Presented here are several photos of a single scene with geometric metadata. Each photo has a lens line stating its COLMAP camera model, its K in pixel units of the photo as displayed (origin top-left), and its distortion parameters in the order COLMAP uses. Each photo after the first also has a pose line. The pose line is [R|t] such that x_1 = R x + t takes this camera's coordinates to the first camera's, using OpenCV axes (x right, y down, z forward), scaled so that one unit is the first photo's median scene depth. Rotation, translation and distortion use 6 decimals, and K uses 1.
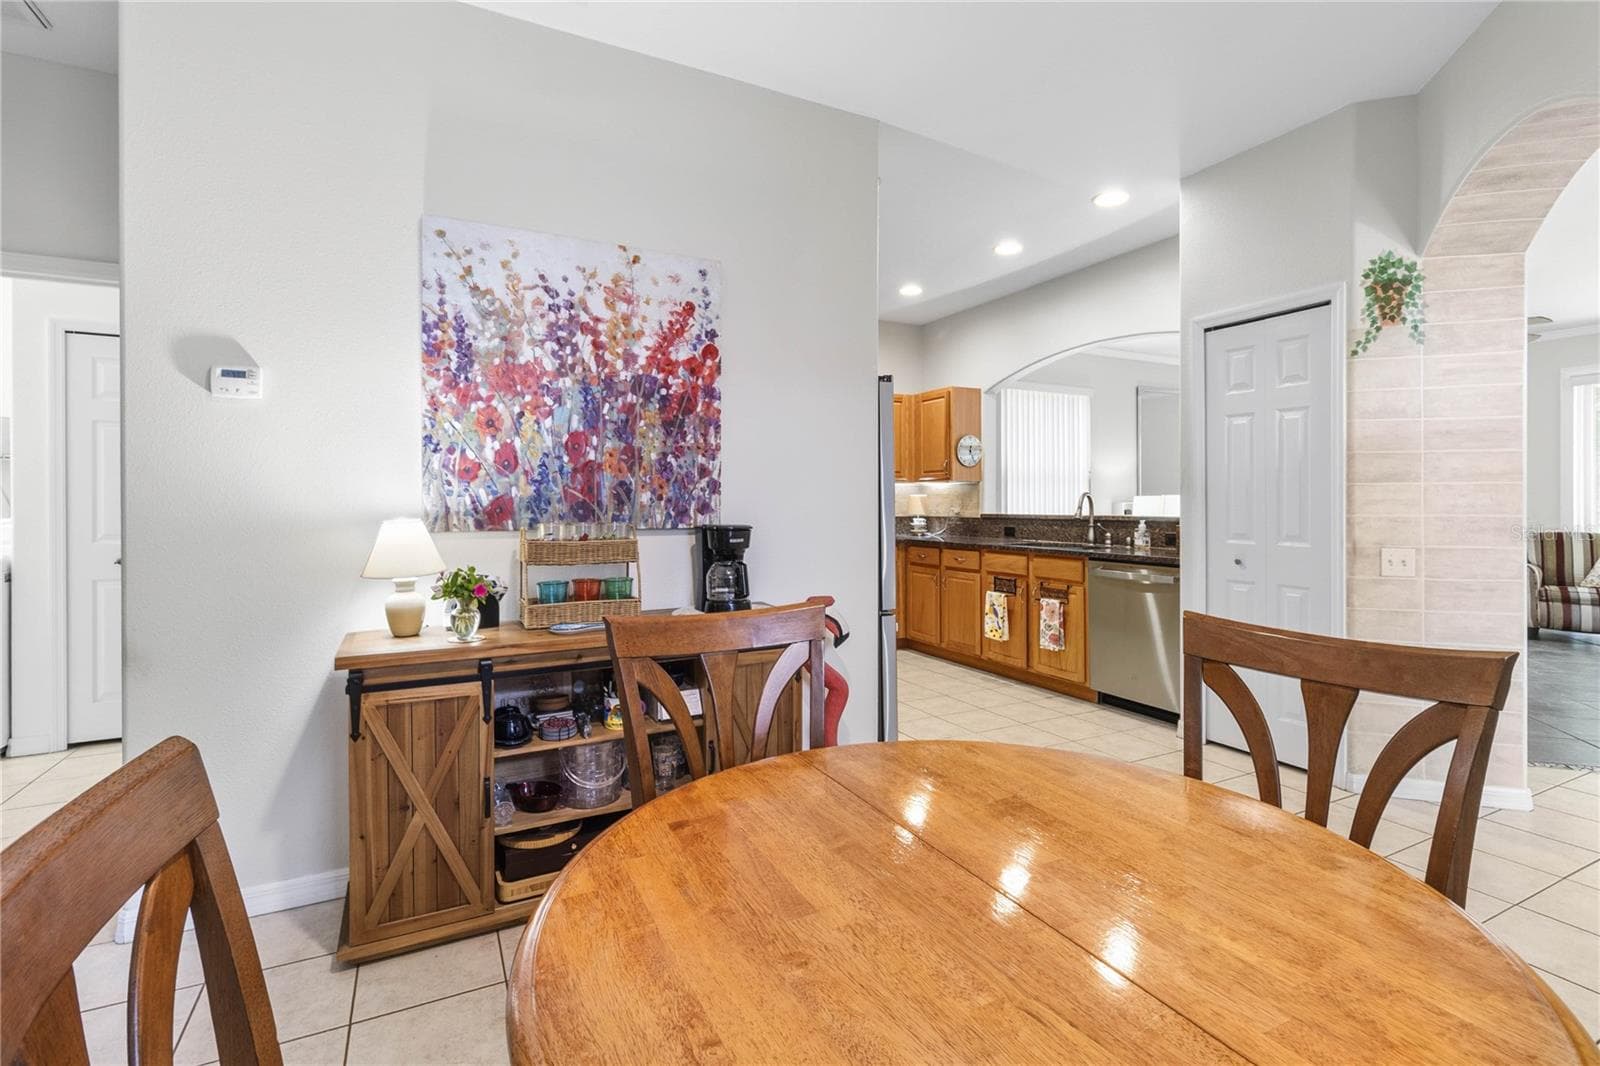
lens RADIAL K [[741.7, 0, 797.2], [0, 741.7, 506.2], [0, 0, 1]] dist [0.007397, -0.000091]
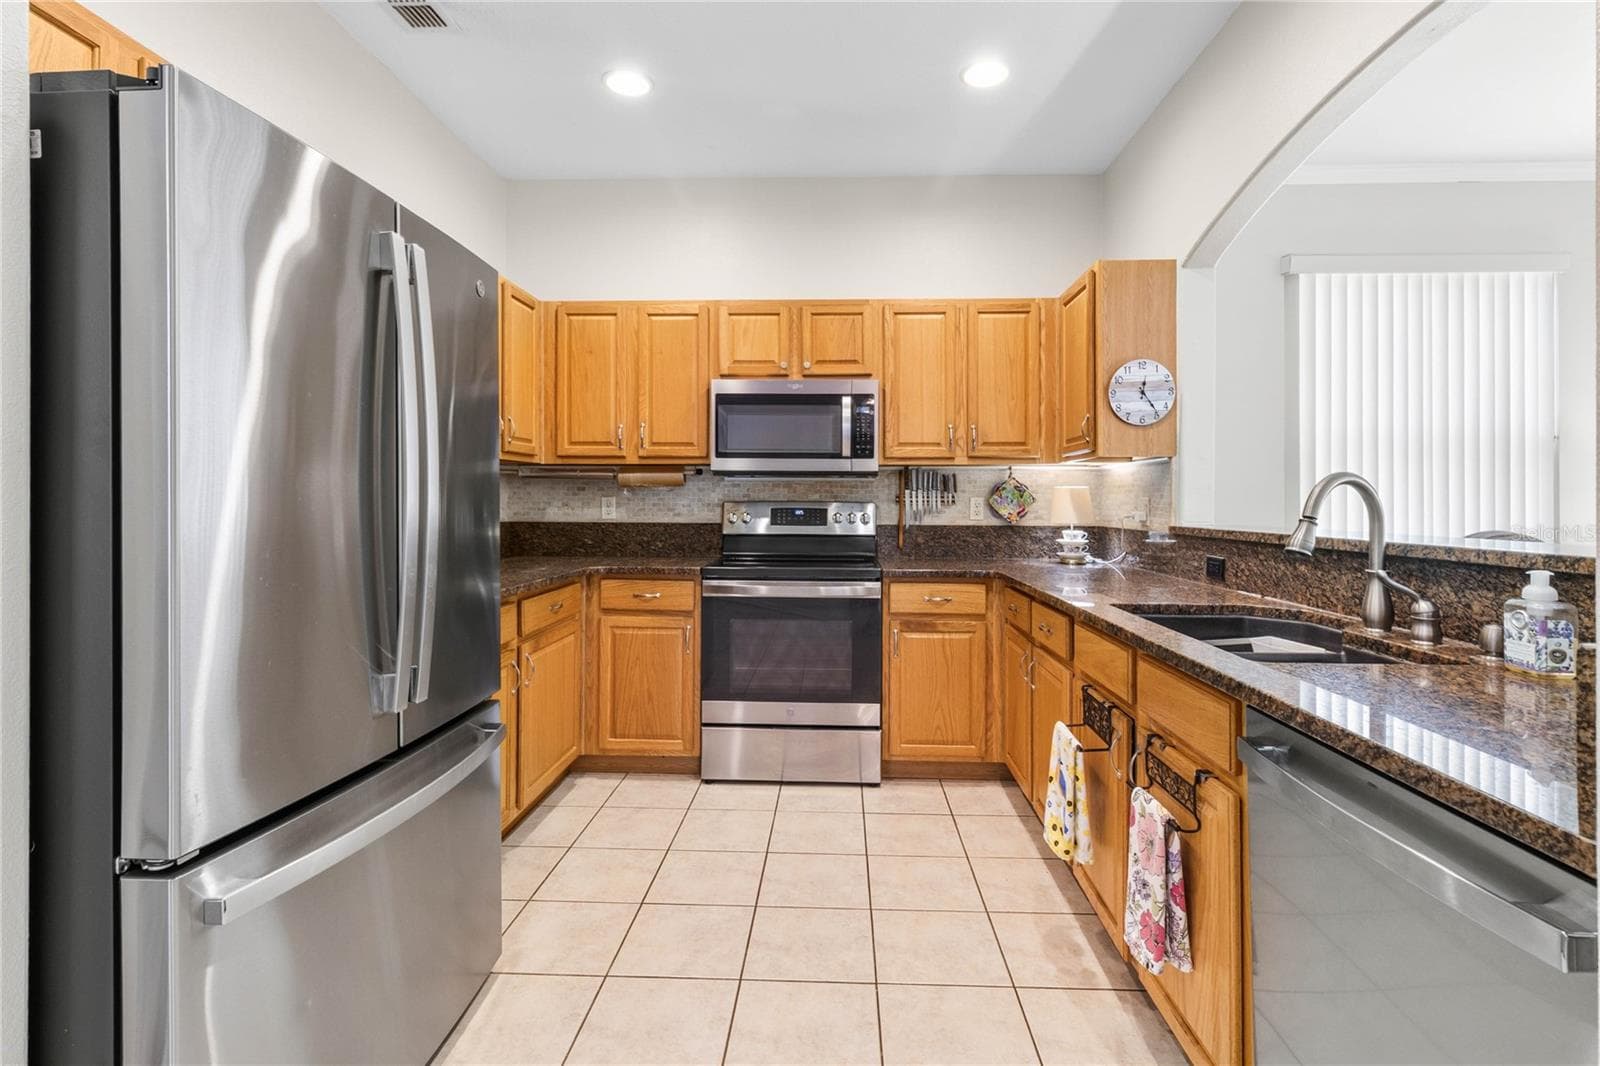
lens RADIAL K [[741.7, 0, 809.5], [0, 741.7, 497.3], [0, 0, 1]] dist [0.007397, -0.000091]
pose [[0.873211, 0.003336, -0.487331, 0.337504], [-0.007395, 0.999952, -0.006405, -0.003528], [0.487286, 0.009197, 0.873194, 0.586567]]
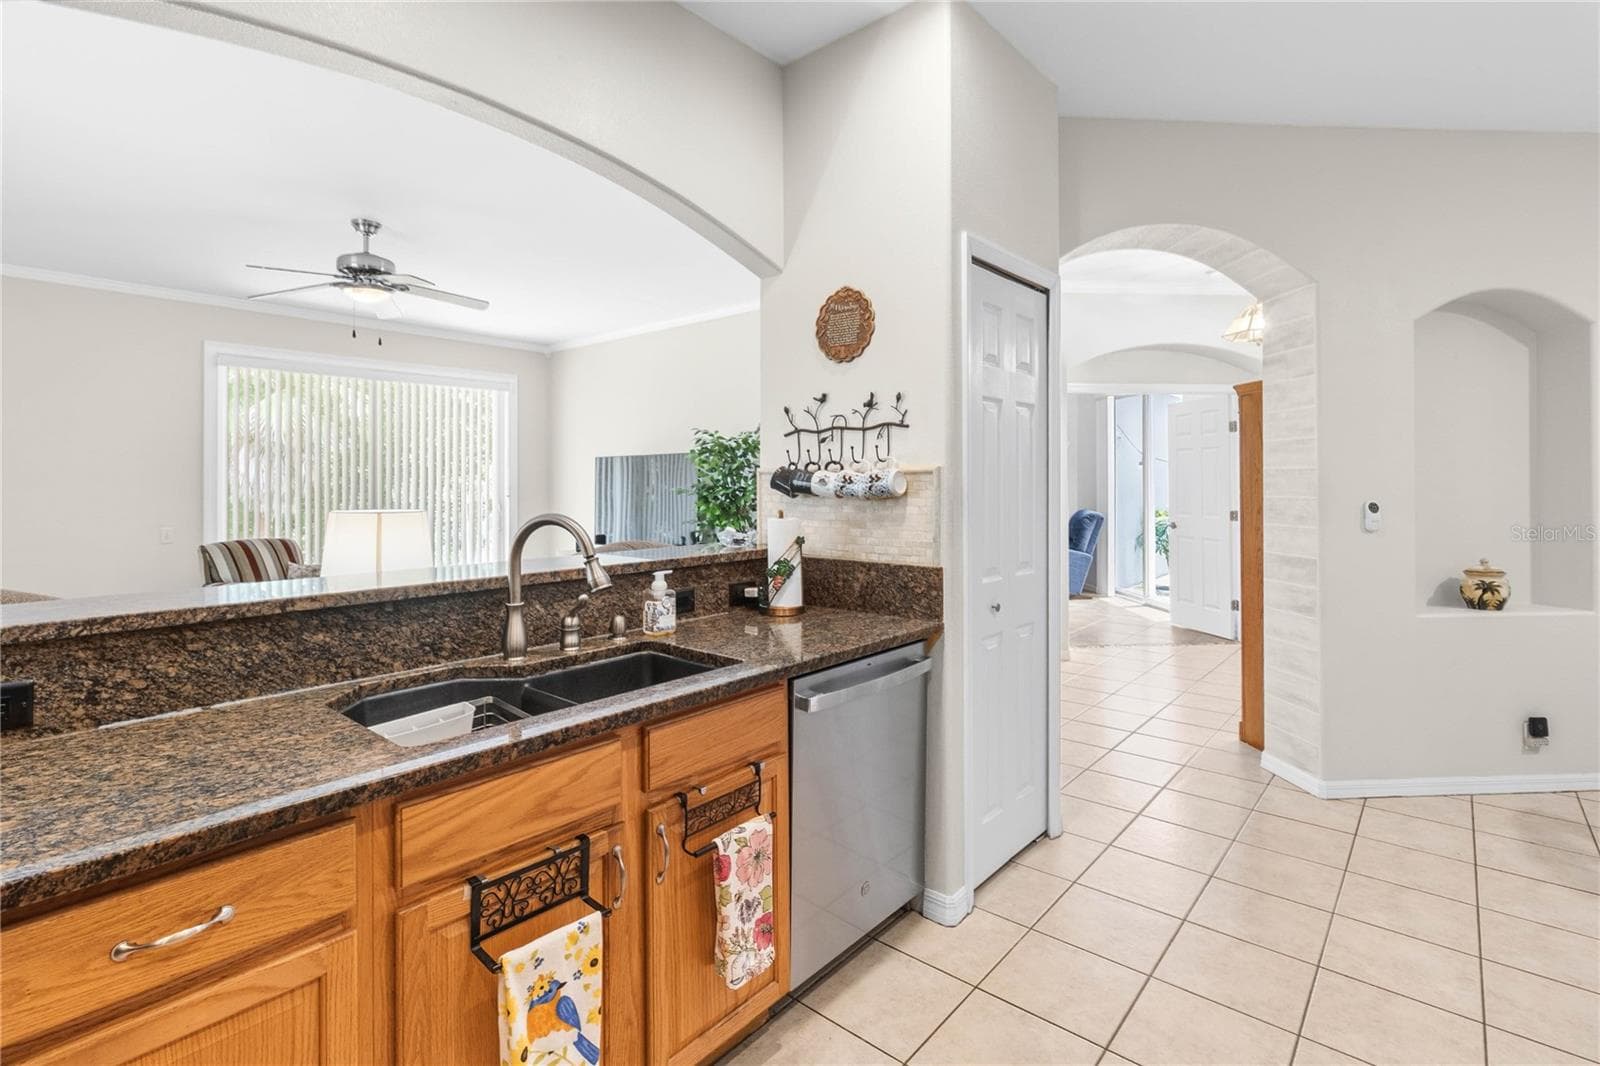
lens RADIAL K [[741.7, 0, 822.0], [0, 741.7, 487.3], [0, 0, 1]] dist [0.007397, -0.000091]
pose [[-0.384280, -0.000493, 0.923217, 0.009058], [0.010685, 0.999931, 0.004981, -0.030725], [-0.923155, 0.011779, -0.384248, 1.002383]]
